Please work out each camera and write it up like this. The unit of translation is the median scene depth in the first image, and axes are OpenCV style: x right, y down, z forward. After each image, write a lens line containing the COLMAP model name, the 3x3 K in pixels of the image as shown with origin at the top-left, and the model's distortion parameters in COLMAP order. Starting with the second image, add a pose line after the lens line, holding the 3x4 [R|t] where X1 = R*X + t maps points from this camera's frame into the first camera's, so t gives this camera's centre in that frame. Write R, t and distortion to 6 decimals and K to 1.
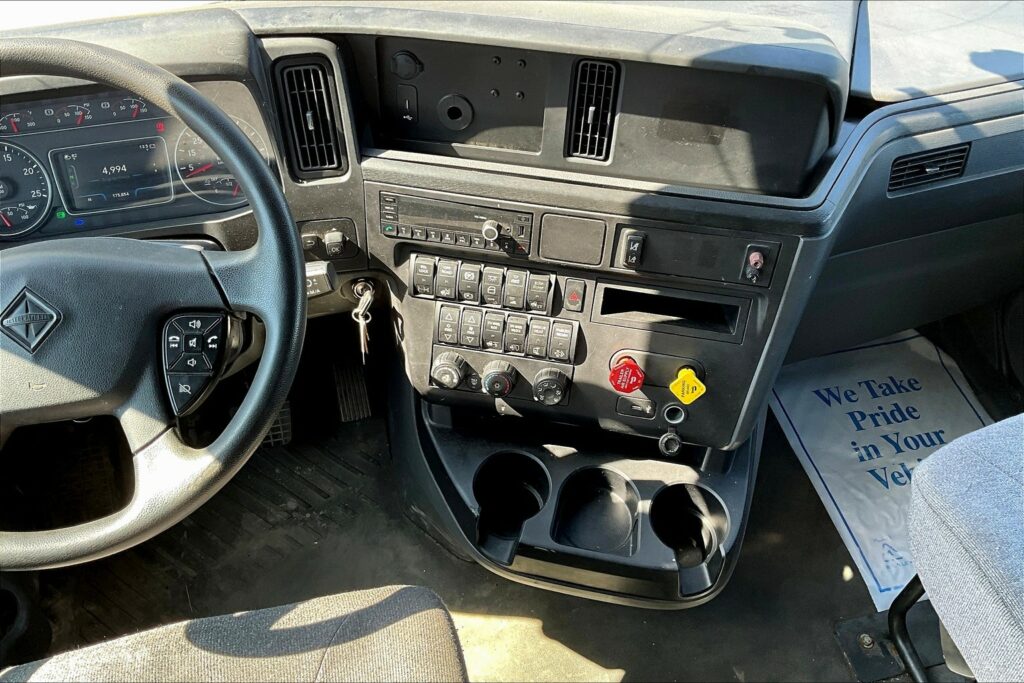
lens RADIAL K [[838.6, 0, 506.0], [0, 838.6, 337.1], [0, 0, 1]] dist [0.071100, -0.128137]
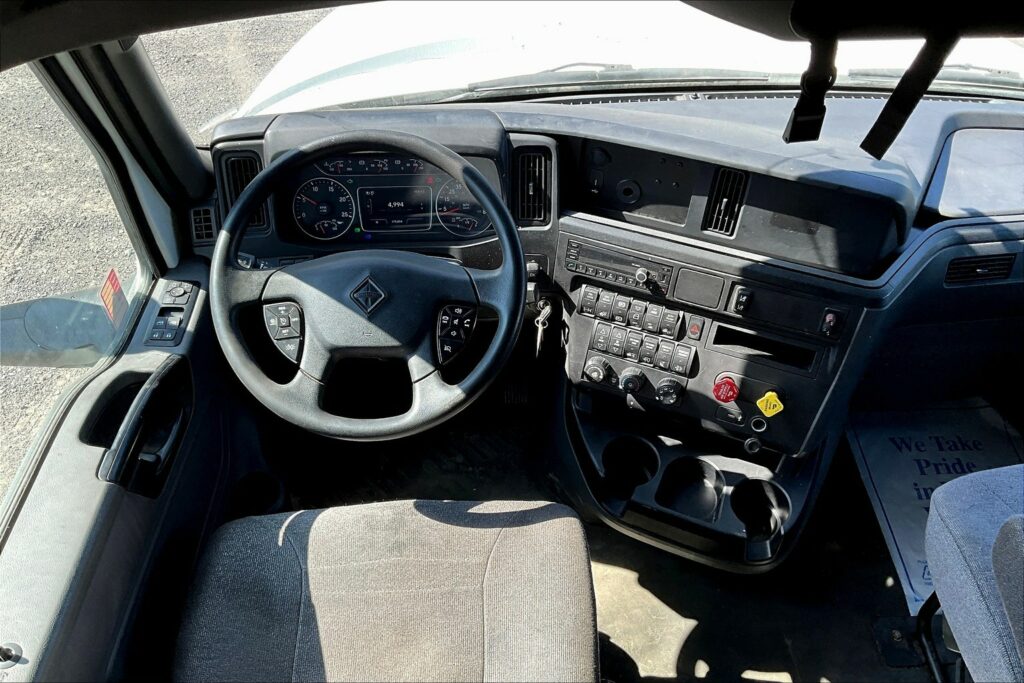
lens RADIAL K [[838.6, 0, 505.4], [0, 838.6, 337.1], [0, 0, 1]] dist [0.071100, -0.128137]
pose [[0.980136, 0.134400, -0.145841, -0.022830], [-0.139670, 0.989844, -0.026473, 0.048394], [0.140801, 0.046317, 0.988954, -0.444594]]
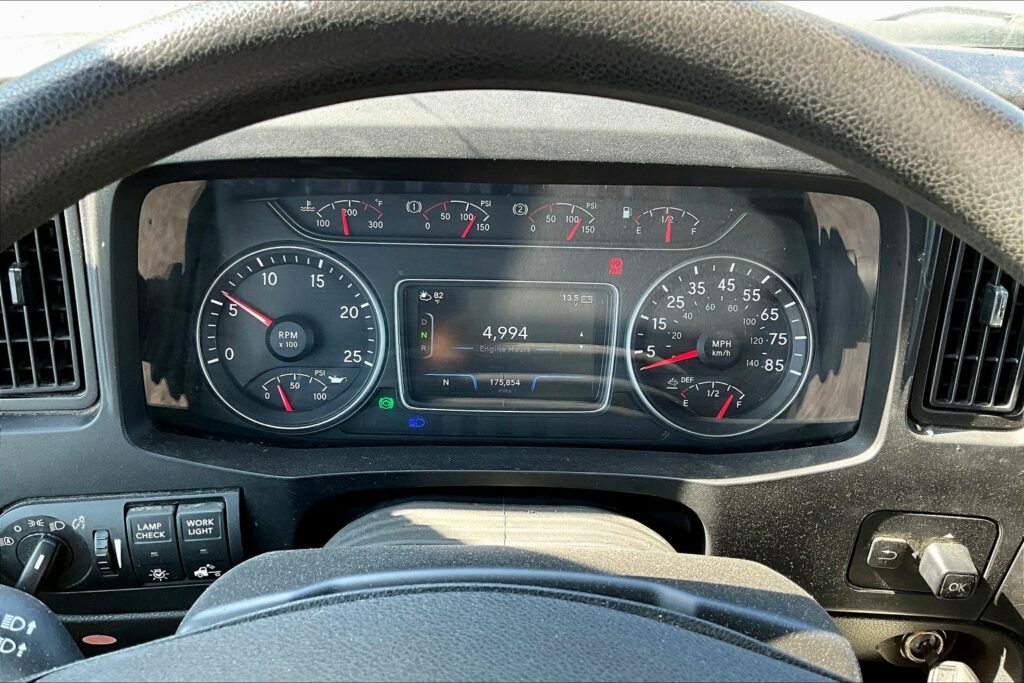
lens RADIAL K [[838.6, 0, 515.4], [0, 838.6, 340.7], [0, 0, 1]] dist [0.071100, -0.128137]
pose [[0.972225, 0.159652, -0.171143, -0.376719], [-0.184501, 0.972708, -0.140709, -0.126198], [0.144008, 0.168376, 0.975147, 0.522428]]
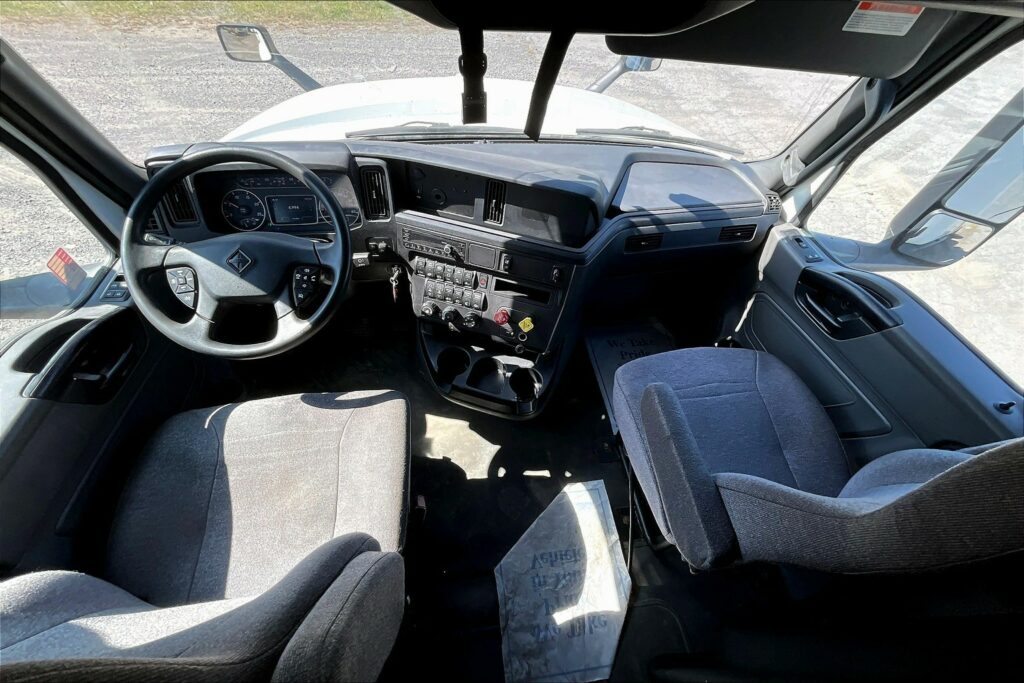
lens RADIAL K [[408.6, 0, 508.7], [0, 408.6, 337.7], [0, 0, 1]] dist [-0.000104, 0.000337]
pose [[0.994475, 0.104341, -0.011524, 0.187400], [-0.103585, 0.993181, 0.053491, 0.040488], [0.017026, -0.052002, 0.998502, -0.147382]]
